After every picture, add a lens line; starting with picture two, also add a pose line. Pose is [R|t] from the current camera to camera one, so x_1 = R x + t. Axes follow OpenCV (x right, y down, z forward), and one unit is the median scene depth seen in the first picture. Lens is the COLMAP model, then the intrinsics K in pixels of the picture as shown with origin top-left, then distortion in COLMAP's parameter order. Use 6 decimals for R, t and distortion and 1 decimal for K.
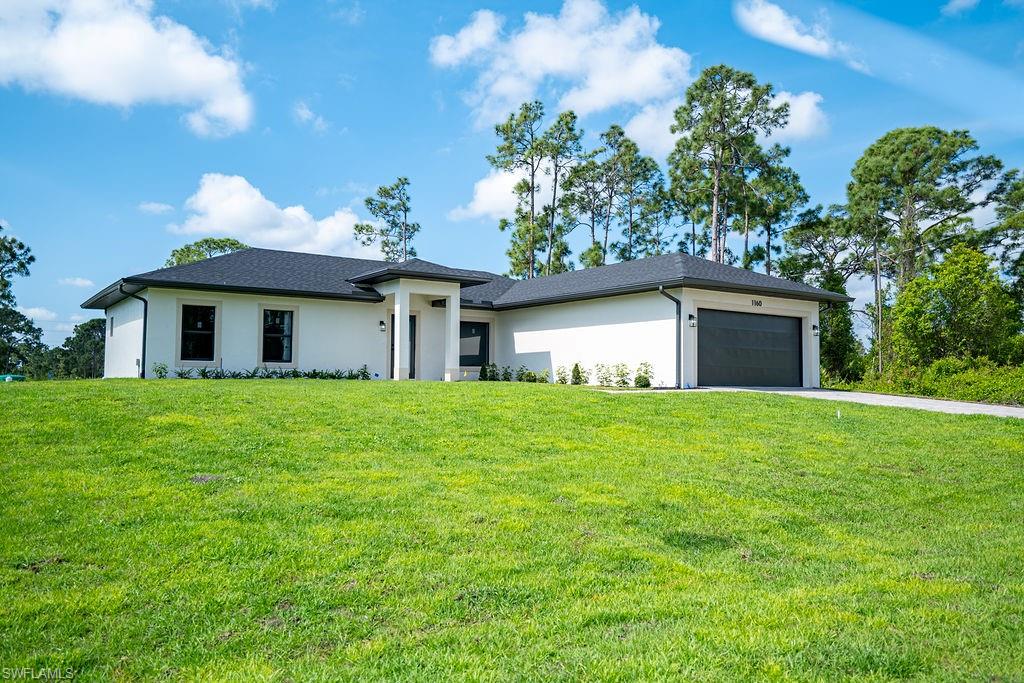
lens RADIAL K [[813.4, 0, 514.2], [0, 813.4, 340.6], [0, 0, 1]] dist [0.020379, -0.024550]
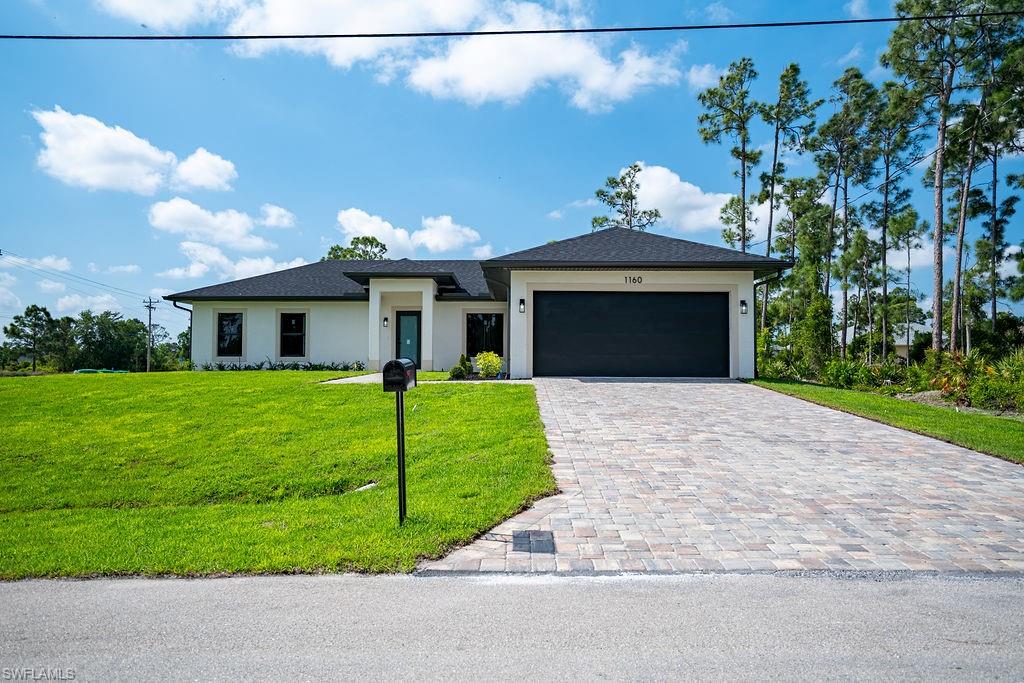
lens RADIAL K [[813.4, 0, 516.8], [0, 813.4, 368.4], [0, 0, 1]] dist [0.020379, -0.024550]
pose [[0.810475, -0.006393, -0.585738, 0.659775], [0.035756, 0.998616, 0.038576, 0.008838], [0.584680, -0.052208, 0.809582, 0.206889]]
